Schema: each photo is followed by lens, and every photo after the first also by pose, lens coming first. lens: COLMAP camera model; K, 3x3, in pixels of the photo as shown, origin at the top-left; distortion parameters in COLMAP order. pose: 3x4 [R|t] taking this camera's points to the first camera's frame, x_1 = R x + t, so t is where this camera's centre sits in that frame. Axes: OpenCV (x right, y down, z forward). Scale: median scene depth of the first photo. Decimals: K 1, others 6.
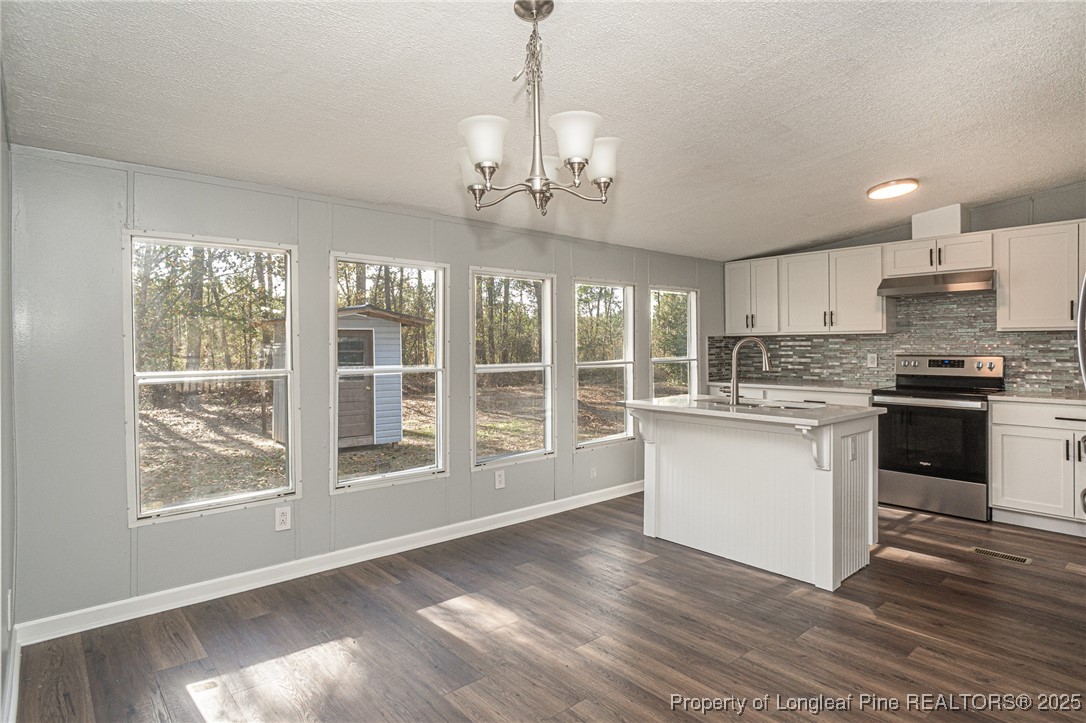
lens RADIAL K [[584.1, 0, 546.4], [0, 584.1, 350.8], [0, 0, 1]] dist [0.010602, -0.003771]
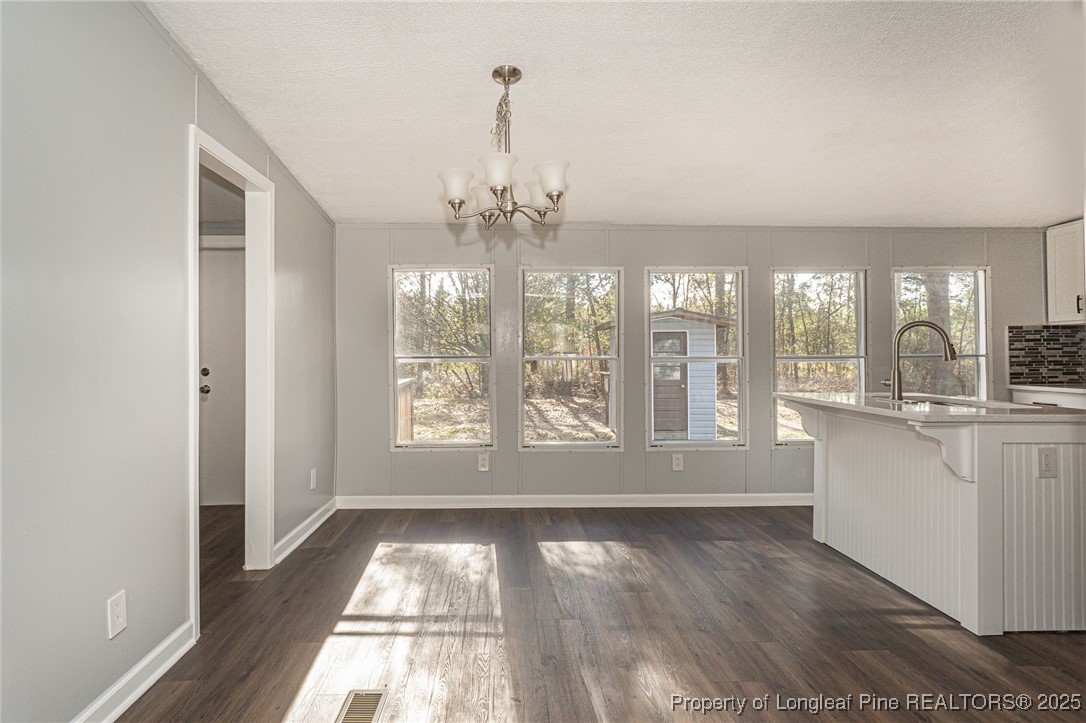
lens RADIAL K [[584.1, 0, 533.3], [0, 584.1, 344.1], [0, 0, 1]] dist [0.010602, -0.003771]
pose [[0.779536, -0.008212, -0.626303, 0.309877], [-0.005643, 0.999781, -0.020133, 0.021024], [0.626331, 0.019229, 0.779320, -0.002966]]
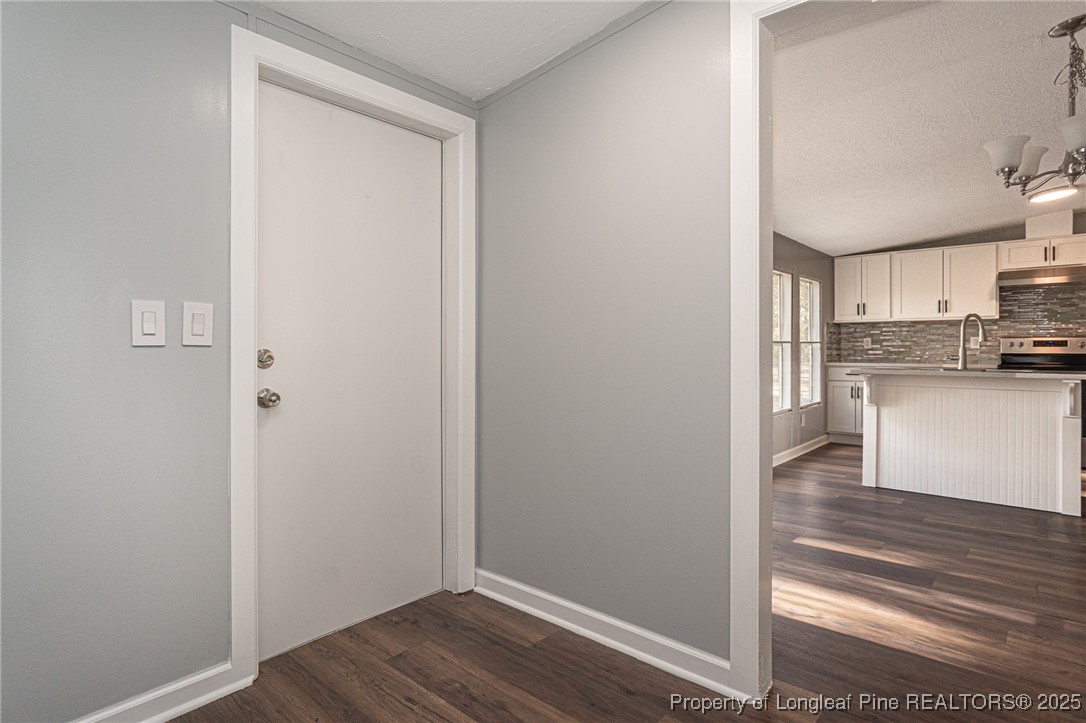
lens RADIAL K [[584.1, 0, 544.9], [0, 584.1, 350.5], [0, 0, 1]] dist [0.010602, -0.003771]
pose [[0.990223, 0.003872, 0.139438, -0.471460], [-0.003048, 0.999977, -0.006125, 0.043269], [-0.139458, 0.005640, 0.990212, -0.042308]]
